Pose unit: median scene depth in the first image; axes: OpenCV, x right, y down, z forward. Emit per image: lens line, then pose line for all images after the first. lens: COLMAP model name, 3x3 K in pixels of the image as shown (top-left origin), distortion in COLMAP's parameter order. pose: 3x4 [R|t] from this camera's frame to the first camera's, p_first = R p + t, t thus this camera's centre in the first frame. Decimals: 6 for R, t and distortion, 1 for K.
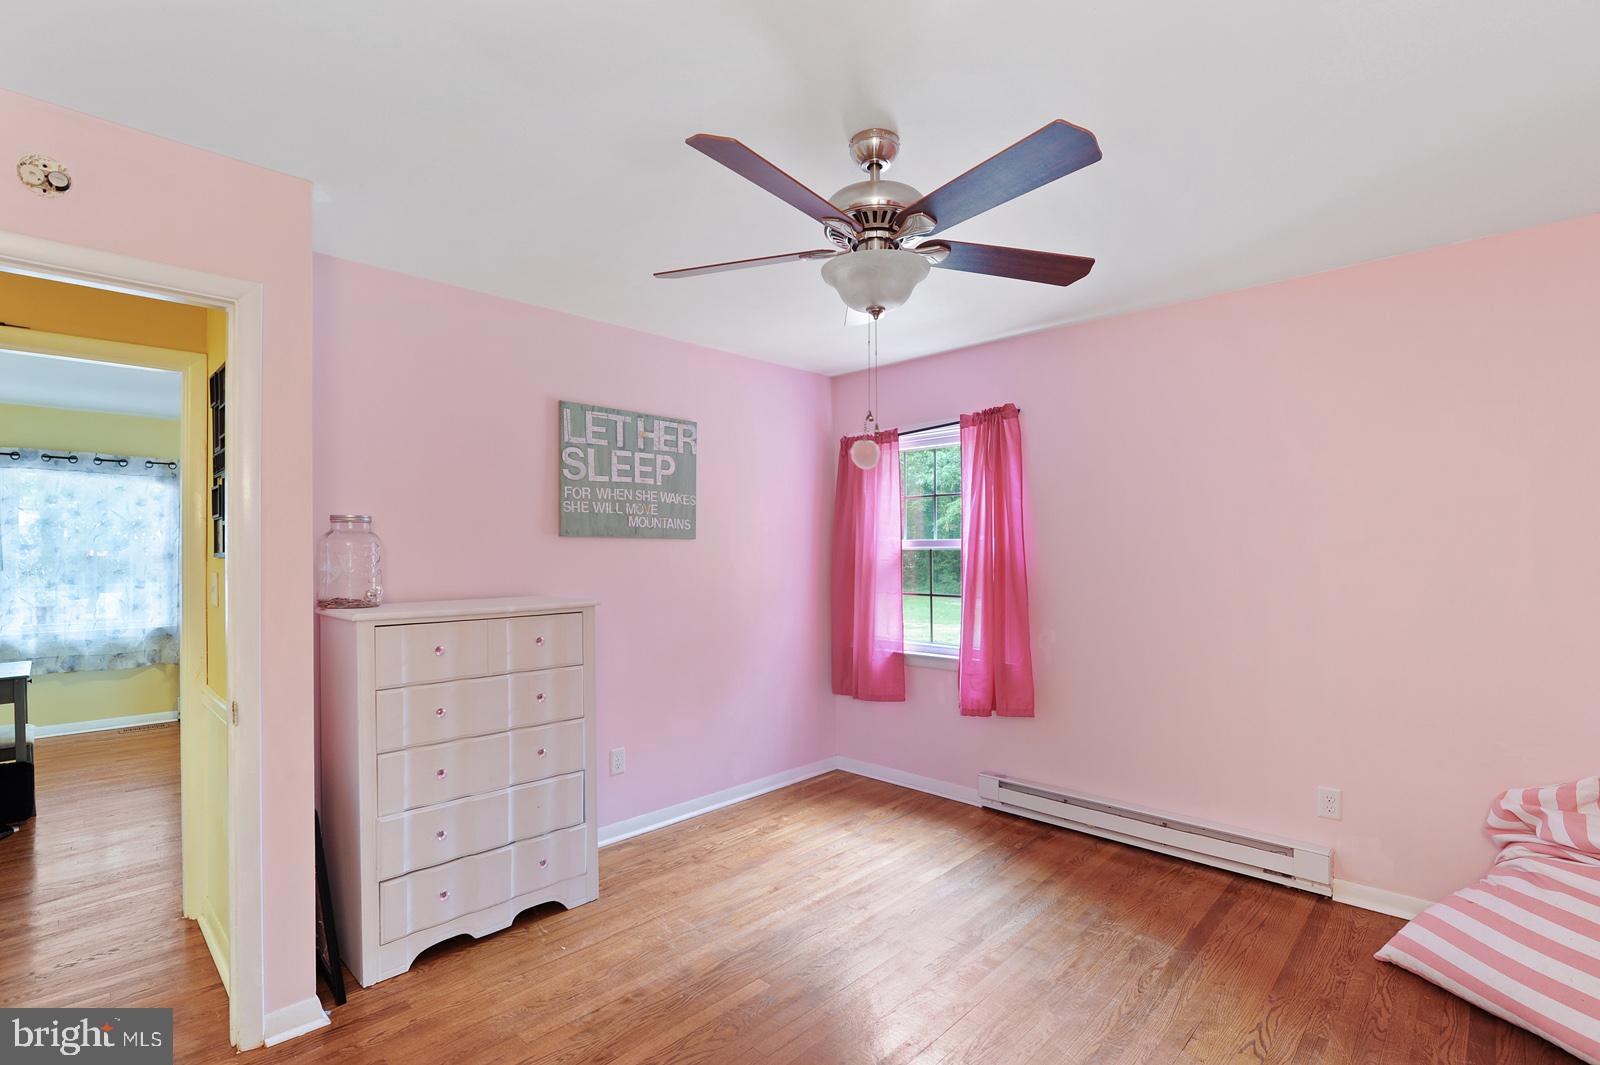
lens RADIAL K [[738.6, 0, 800.0], [0, 738.6, 532.5], [0, 0, 1]] dist [0.000465, 0.000173]
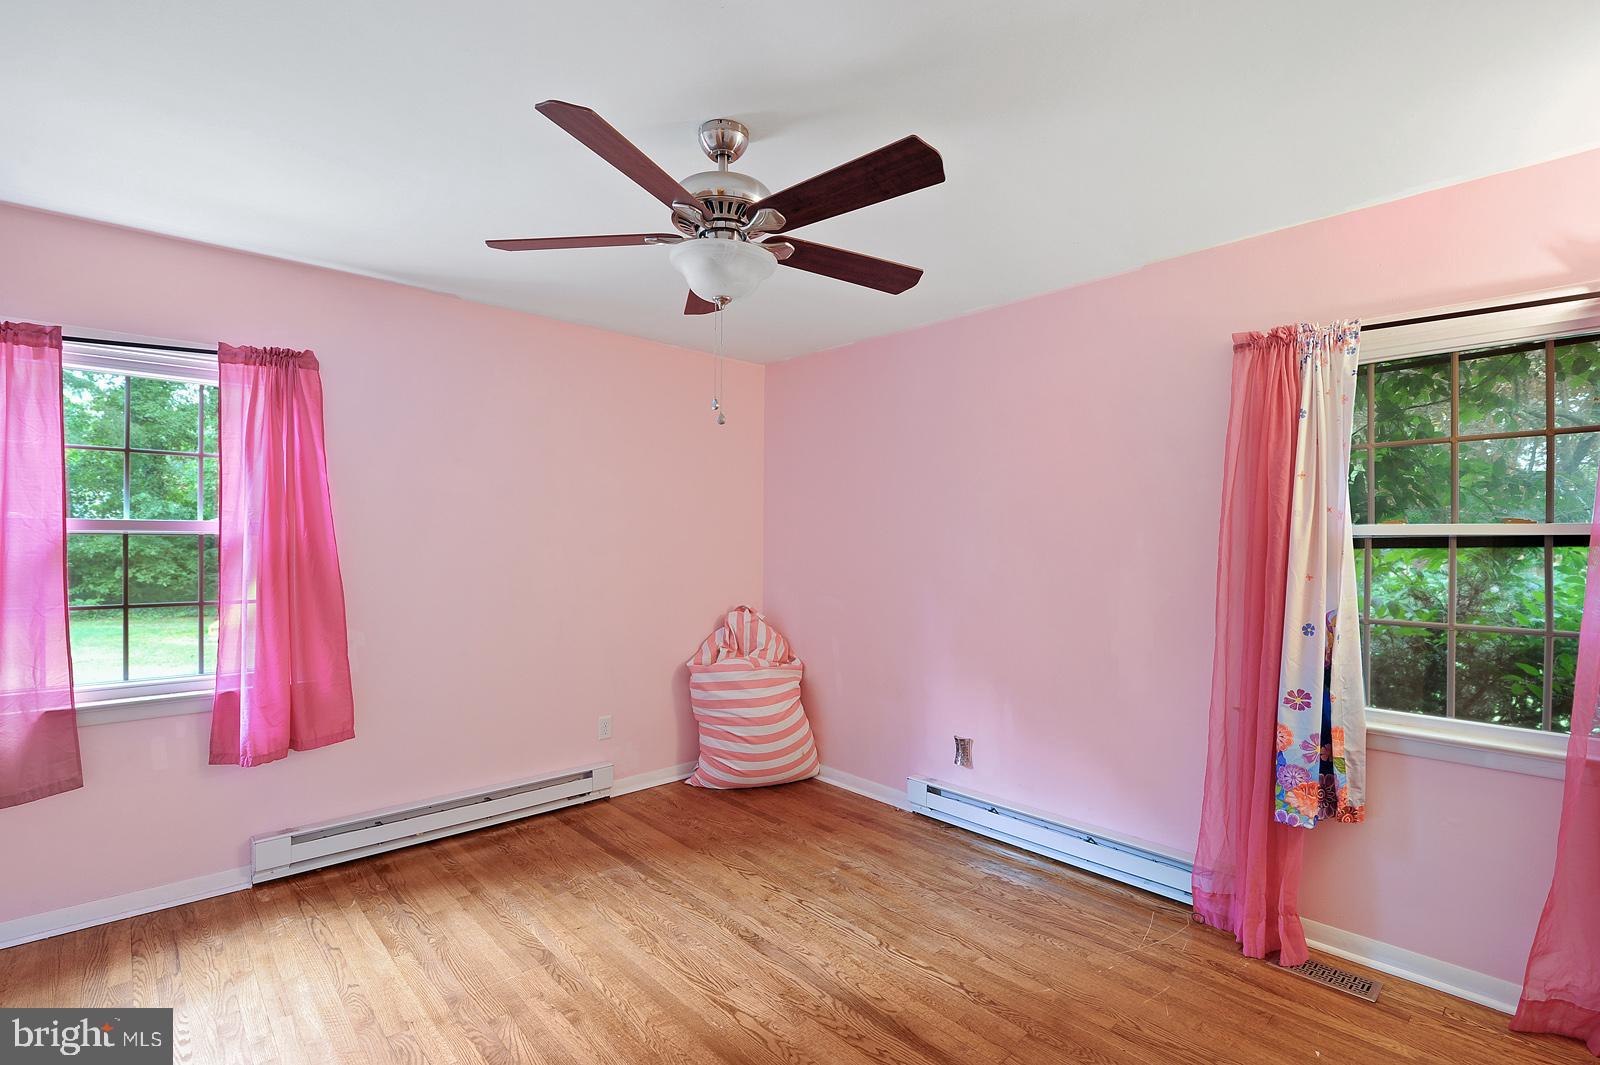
lens RADIAL K [[751.0, 0, 800.0], [0, 751.0, 532.5], [0, 0, 1]] dist [-0.016071, -0.000186]
pose [[0.063057, 0.015132, 0.997895, -0.523024], [-0.028443, 0.999506, -0.013359, 0.016153], [-0.997605, -0.027540, 0.063456, 0.475676]]
